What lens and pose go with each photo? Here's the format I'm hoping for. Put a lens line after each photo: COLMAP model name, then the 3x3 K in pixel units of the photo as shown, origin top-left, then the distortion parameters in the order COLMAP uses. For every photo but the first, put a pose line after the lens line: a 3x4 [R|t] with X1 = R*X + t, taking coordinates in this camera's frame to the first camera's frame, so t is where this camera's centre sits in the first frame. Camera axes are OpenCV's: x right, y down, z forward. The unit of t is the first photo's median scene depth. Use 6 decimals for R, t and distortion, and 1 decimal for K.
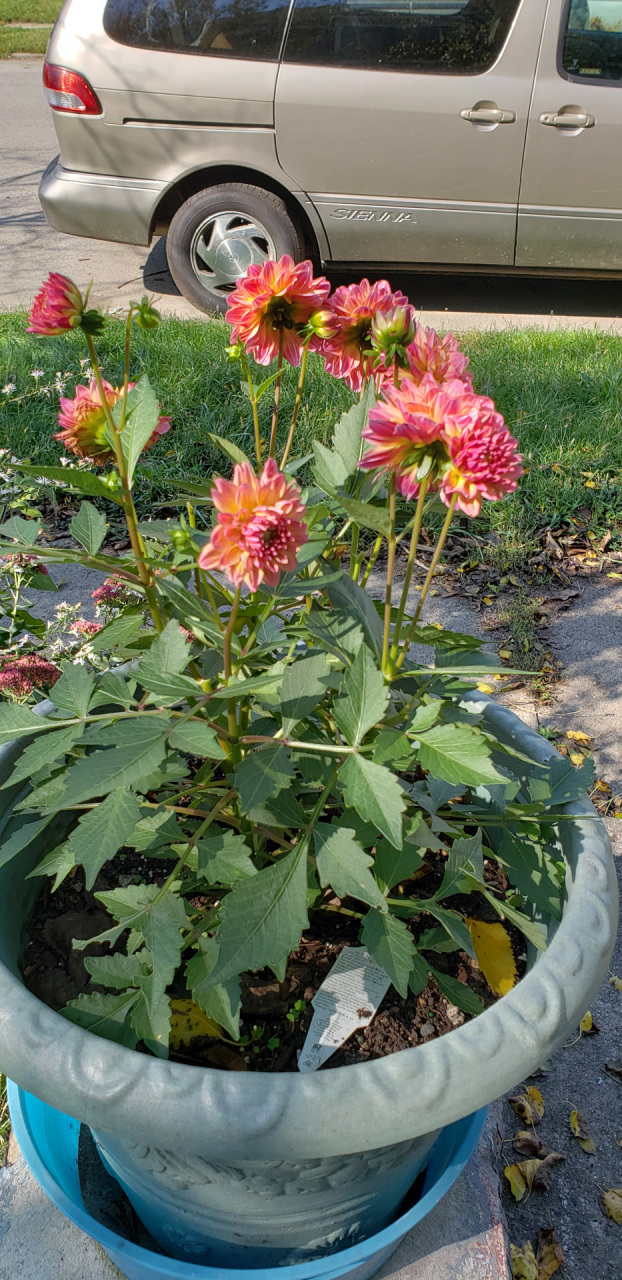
lens RADIAL K [[998.4, 0, 314.9], [0, 998.4, 644.3], [0, 0, 1]] dist [0.033645, -0.006192]
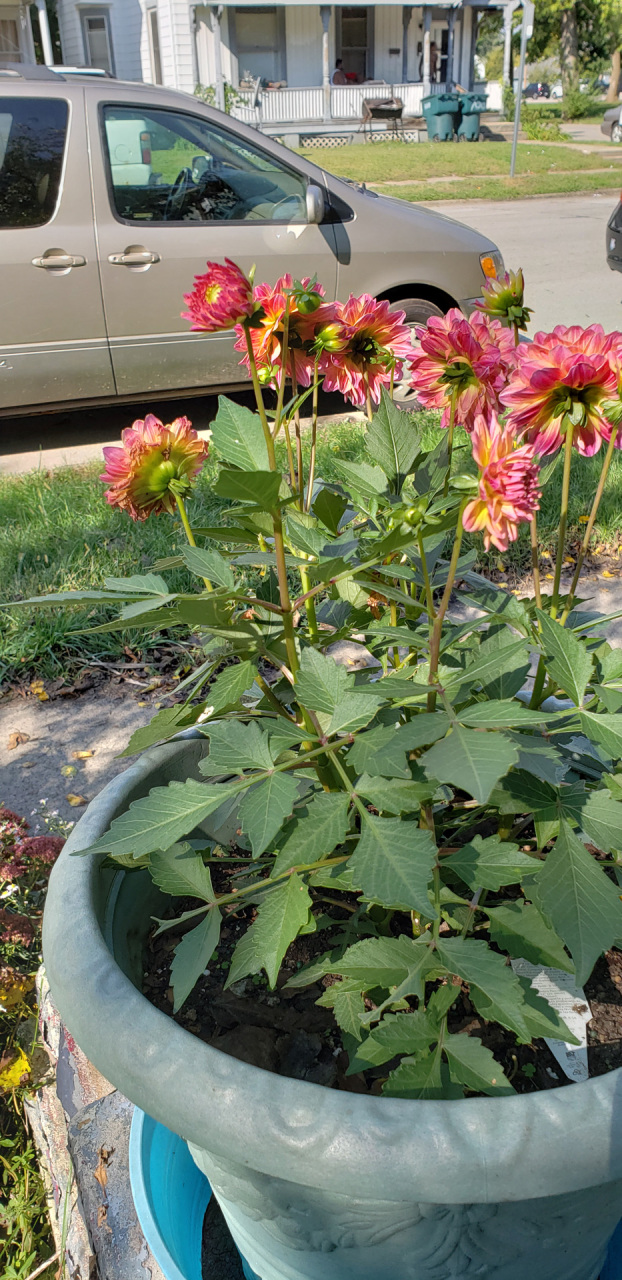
lens RADIAL K [[1003.4, 0, 311.0], [0, 1003.4, 640.0], [0, 0, 1]] dist [0.020278, -0.007772]
pose [[0.901699, -0.230814, 0.365601, -0.433581], [0.278159, 0.957043, -0.081828, 0.040348], [-0.331009, 0.175479, 0.927168, 0.136816]]
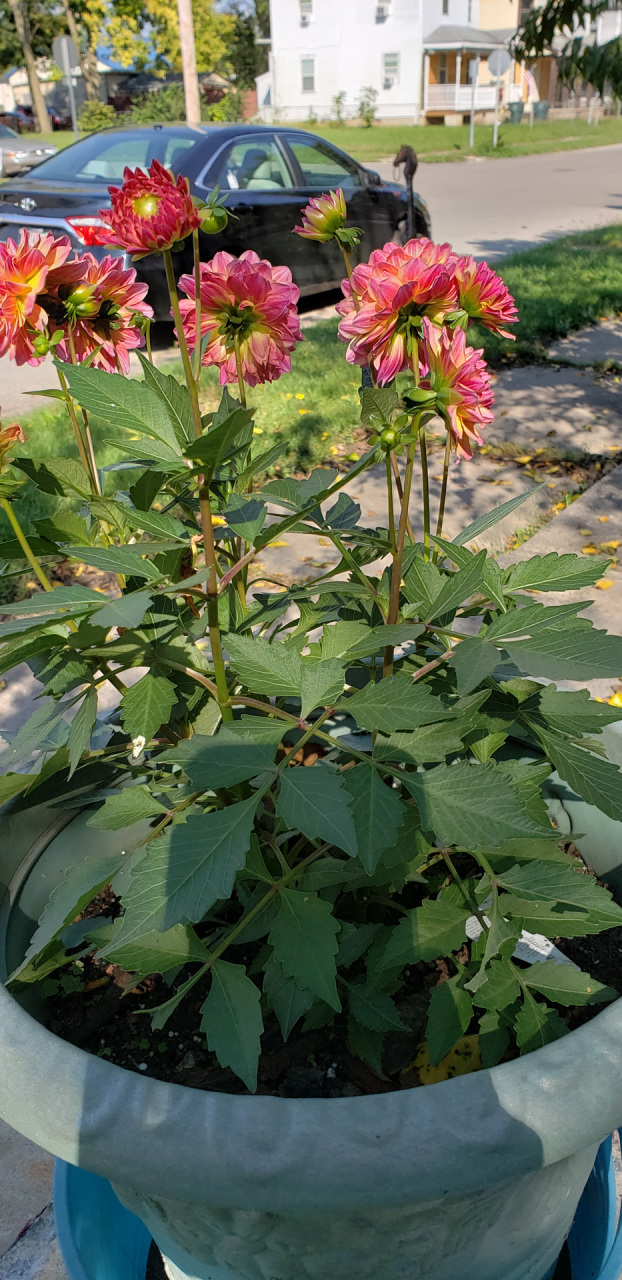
lens RADIAL K [[1015.5, 0, 315.8], [0, 1015.5, 635.4], [0, 0, 1]] dist [-0.001629, 0.026456]
pose [[0.486708, -0.413135, 0.769698, -0.661779], [0.536000, 0.836979, 0.110316, -0.068254], [-0.689796, 0.358867, 0.628805, 0.412036]]
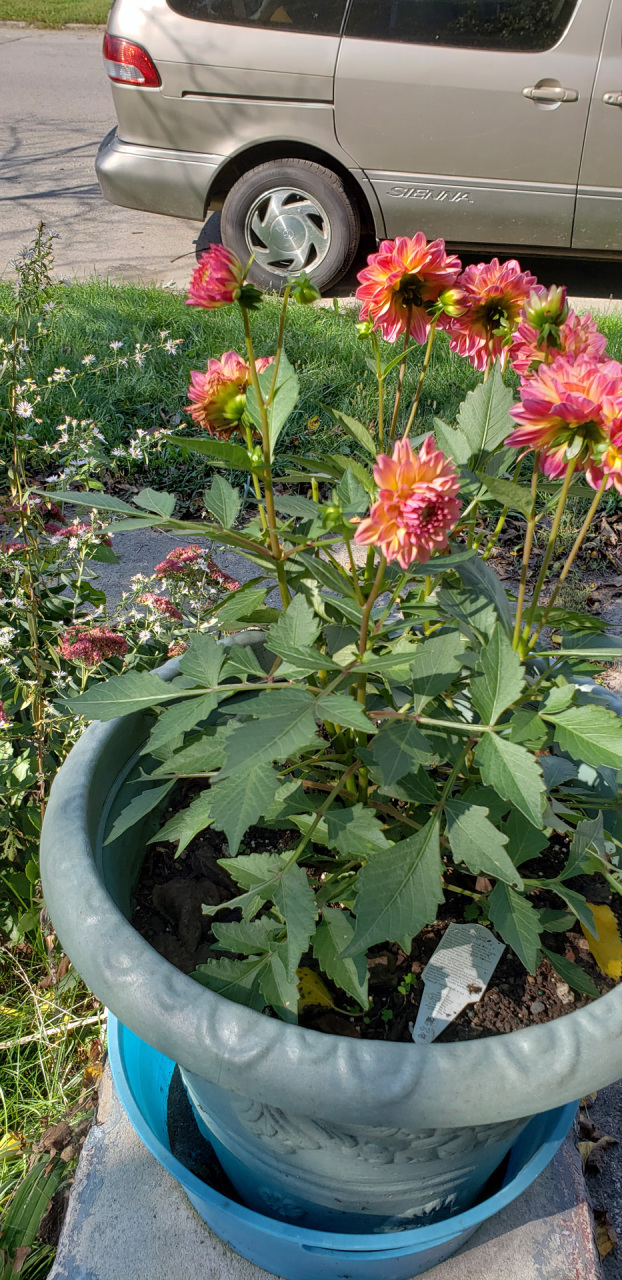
lens RADIAL K [[996.4, 0, 324.8], [0, 996.4, 639.1], [0, 0, 1]] dist [0.034569, -0.007767]
pose [[0.999314, 0.029017, -0.023006, -0.085316], [-0.028657, 0.999464, 0.015813, 0.004000], [0.023452, -0.015143, 0.999610, -0.006008]]
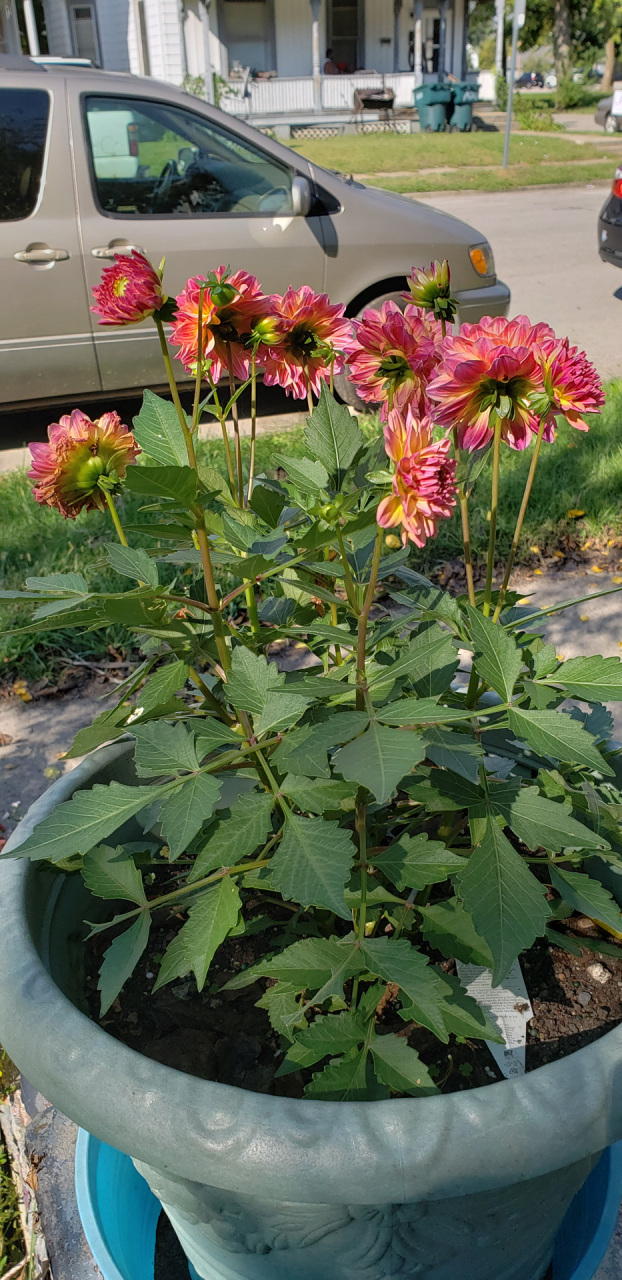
lens RADIAL K [[1015.0, 0, 318.7], [0, 1015.0, 645.9], [0, 0, 1]] dist [0.003850, 0.013638]
pose [[0.896258, -0.240937, 0.372385, -0.382480], [0.286473, 0.955431, -0.071310, 0.055497], [-0.338607, 0.170590, 0.925335, 0.120793]]
